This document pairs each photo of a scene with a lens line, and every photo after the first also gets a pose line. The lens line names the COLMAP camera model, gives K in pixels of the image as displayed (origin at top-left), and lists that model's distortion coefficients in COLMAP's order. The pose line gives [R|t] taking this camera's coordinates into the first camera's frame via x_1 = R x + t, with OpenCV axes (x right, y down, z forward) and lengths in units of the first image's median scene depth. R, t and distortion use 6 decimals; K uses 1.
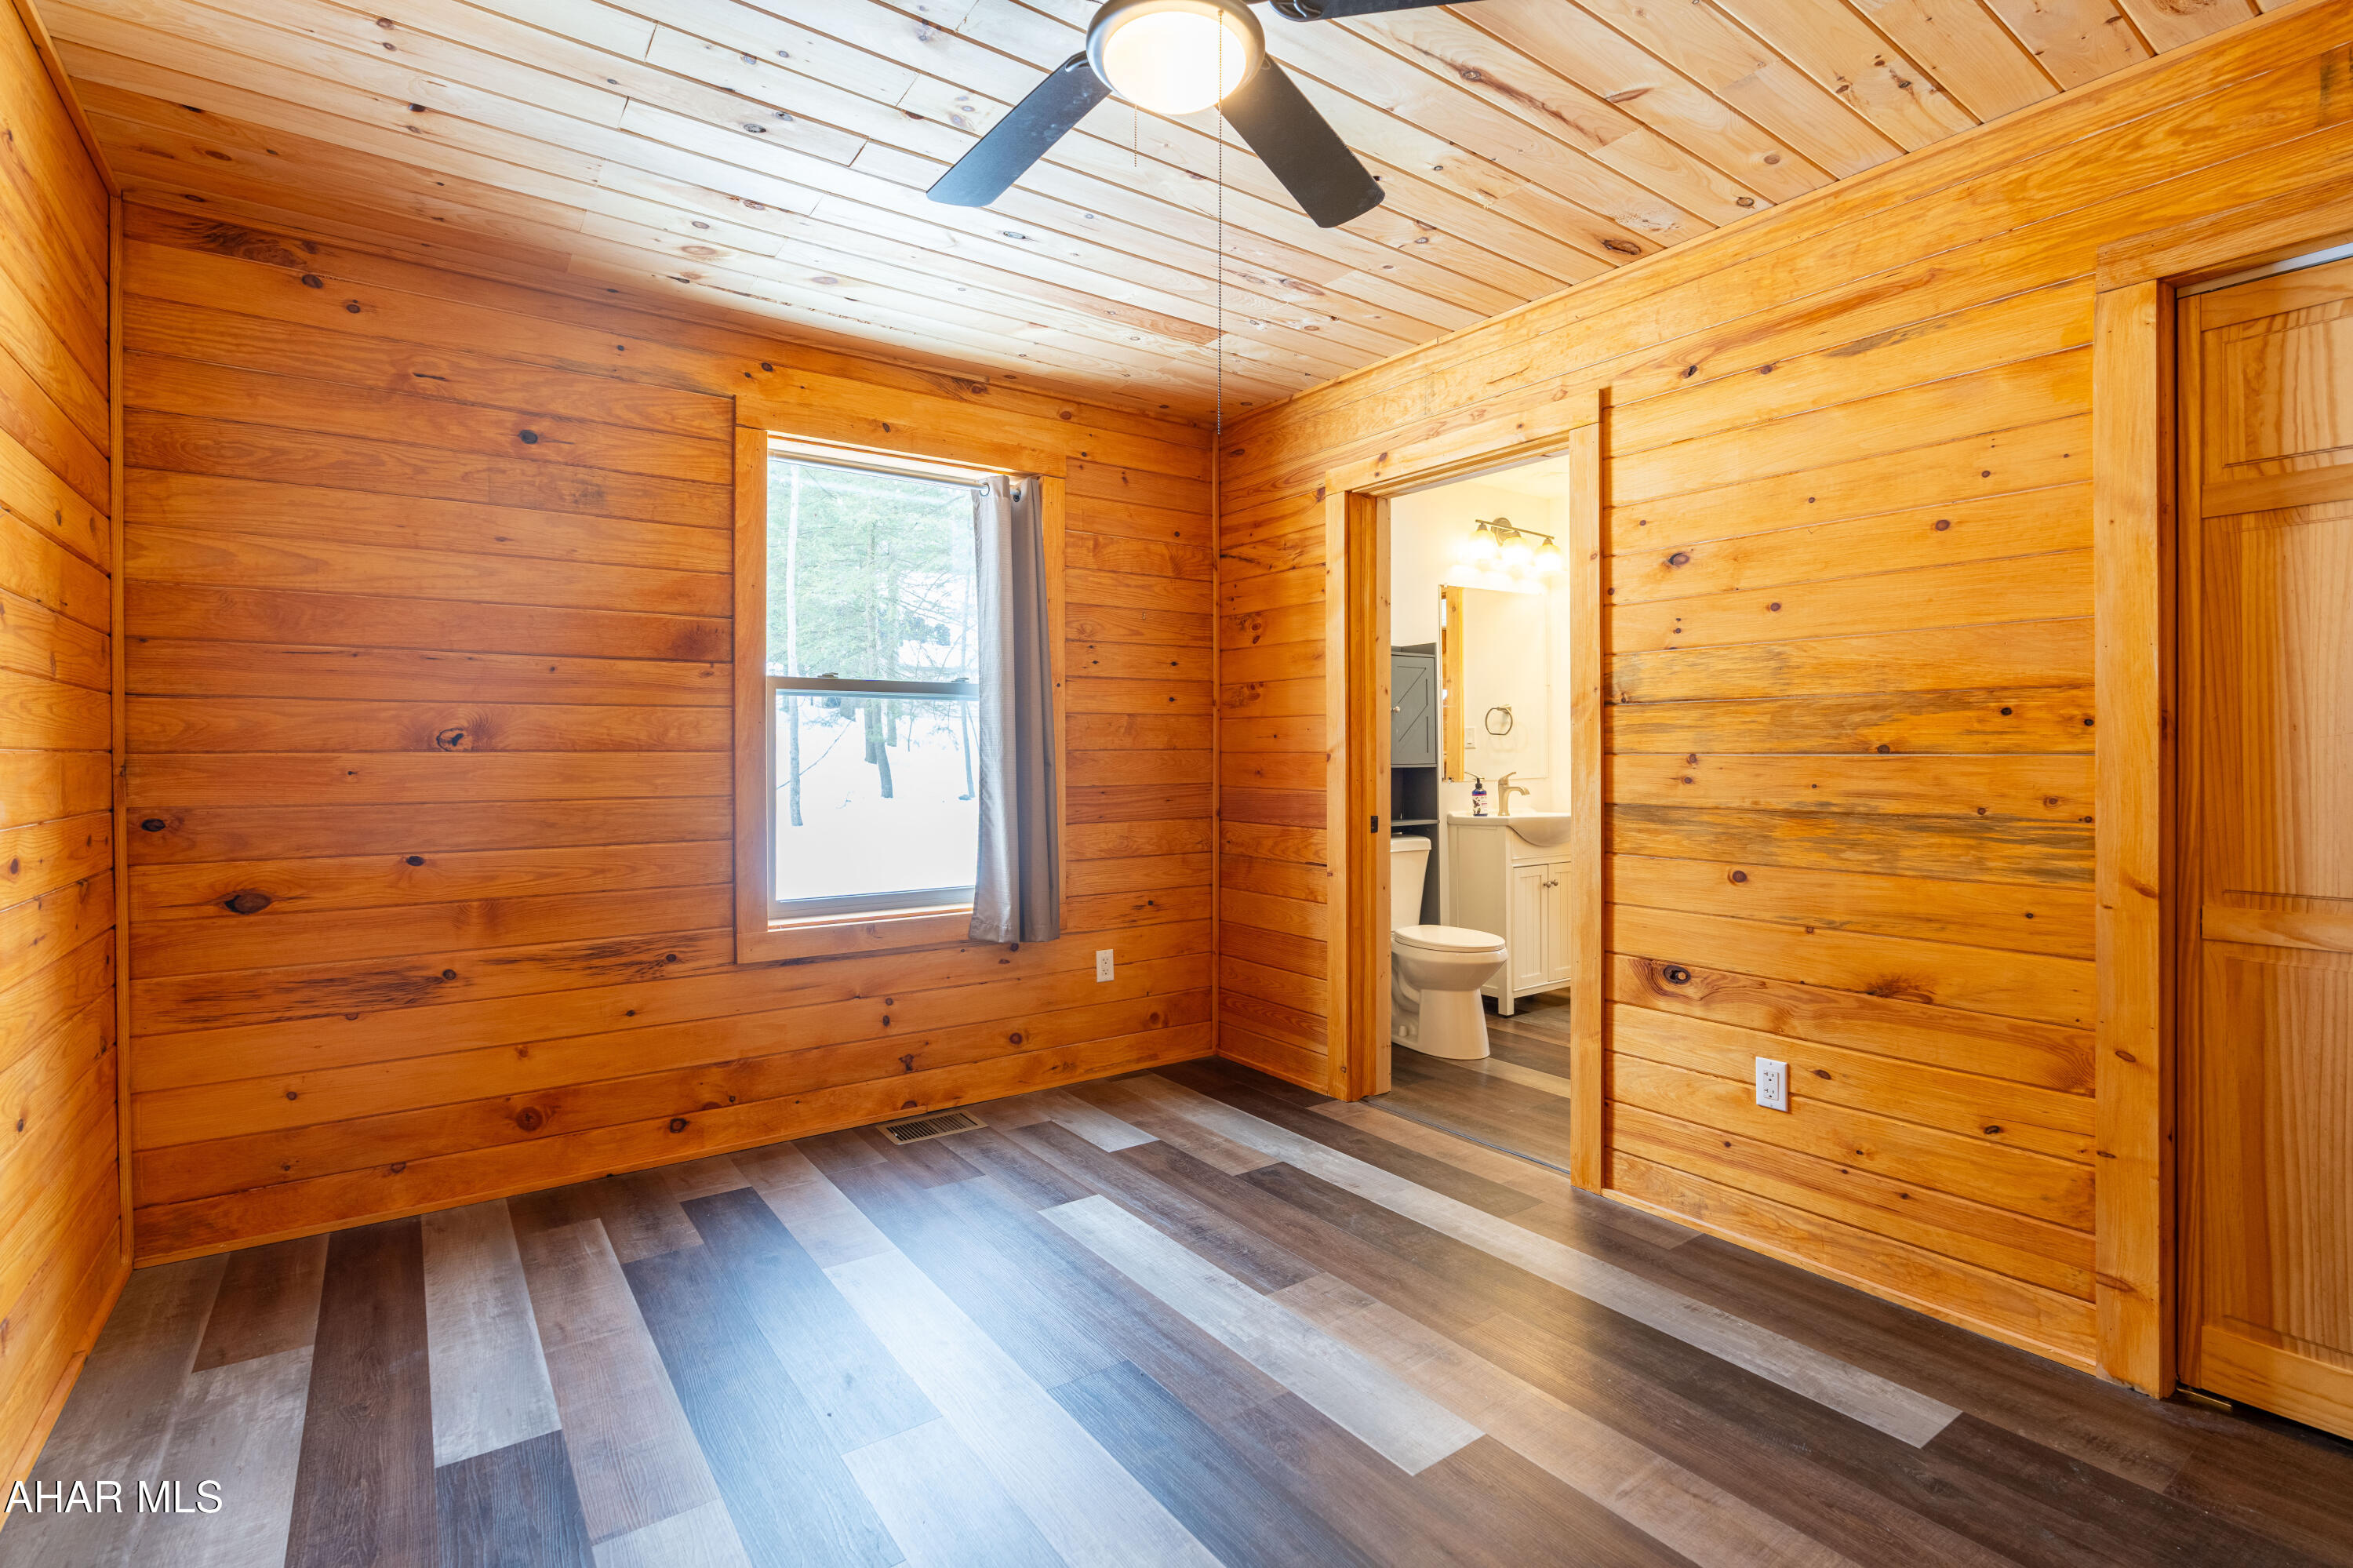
lens RADIAL K [[1019.9, 0, 1285.0], [0, 1019.9, 761.8], [0, 0, 1]] dist [-0.009228, 0.004121]
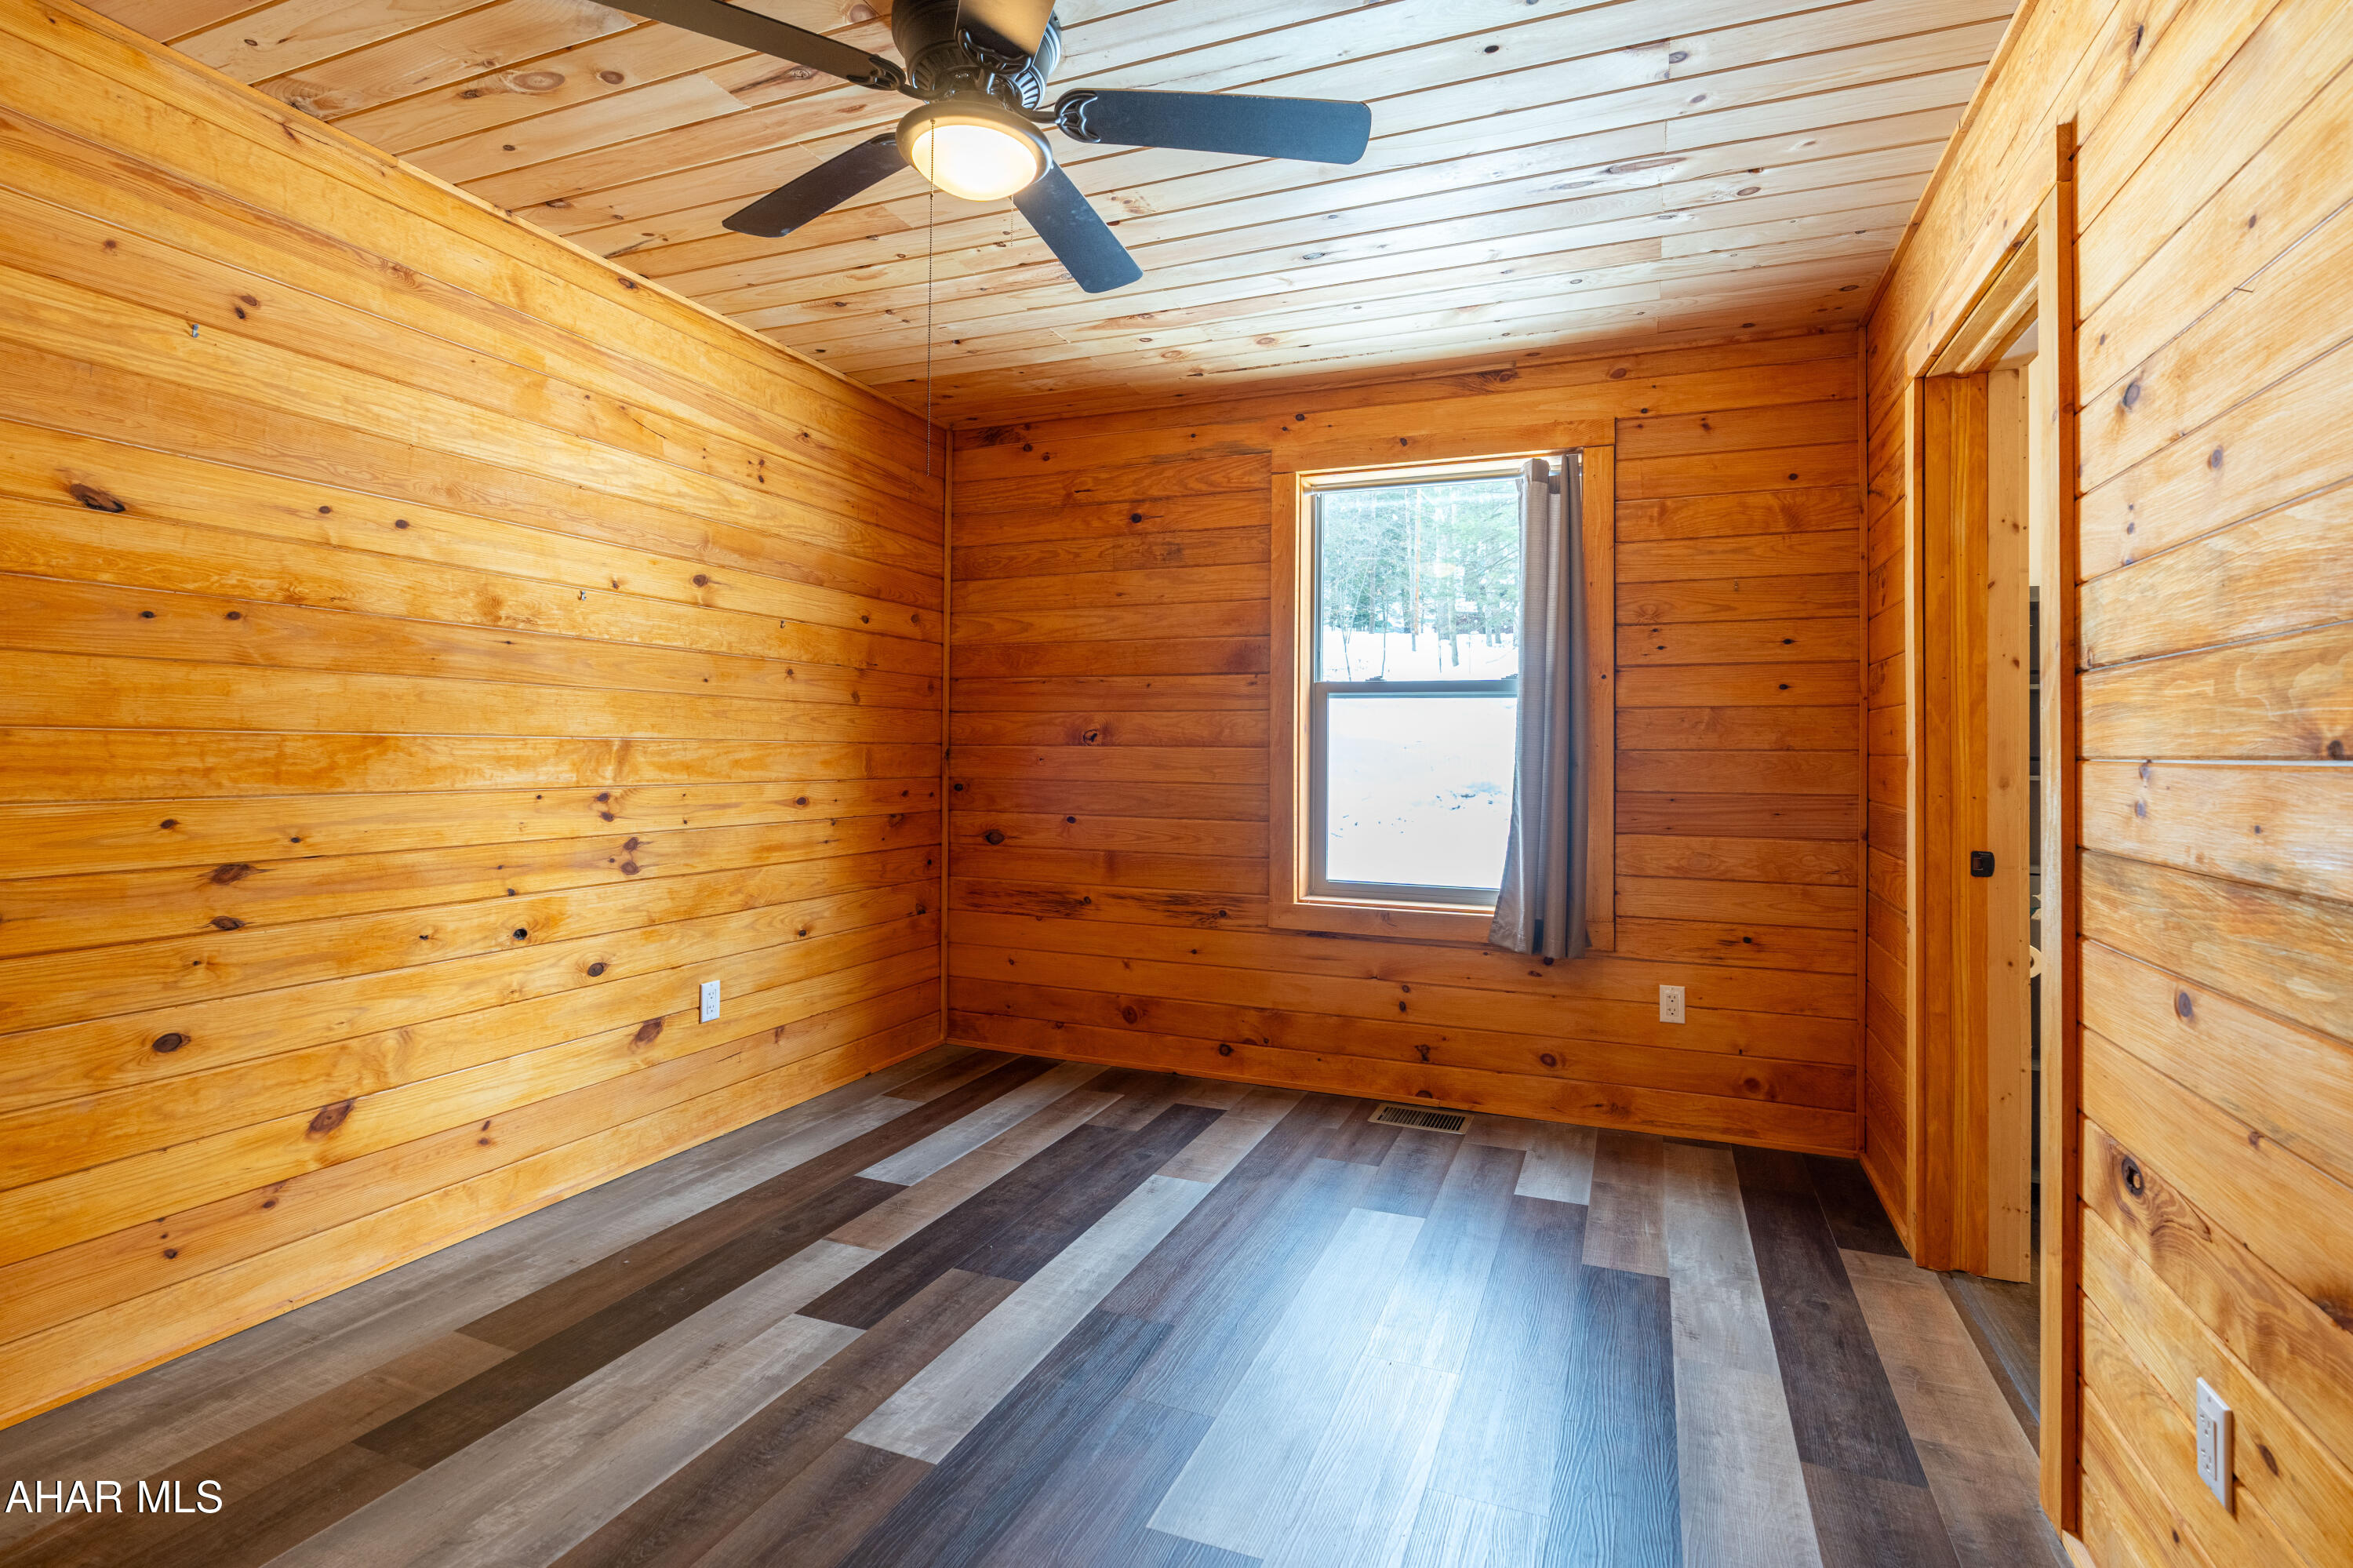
lens RADIAL K [[1186.6, 0, 1406.0], [0, 1186.6, 742.2], [0, 0, 1]] dist [-0.011407, 0.000174]
pose [[0.568020, 0.000425, -0.823015, 0.697501], [-0.018080, 0.999765, -0.011963, -0.002639], [0.822816, 0.021676, 0.567894, 0.348536]]
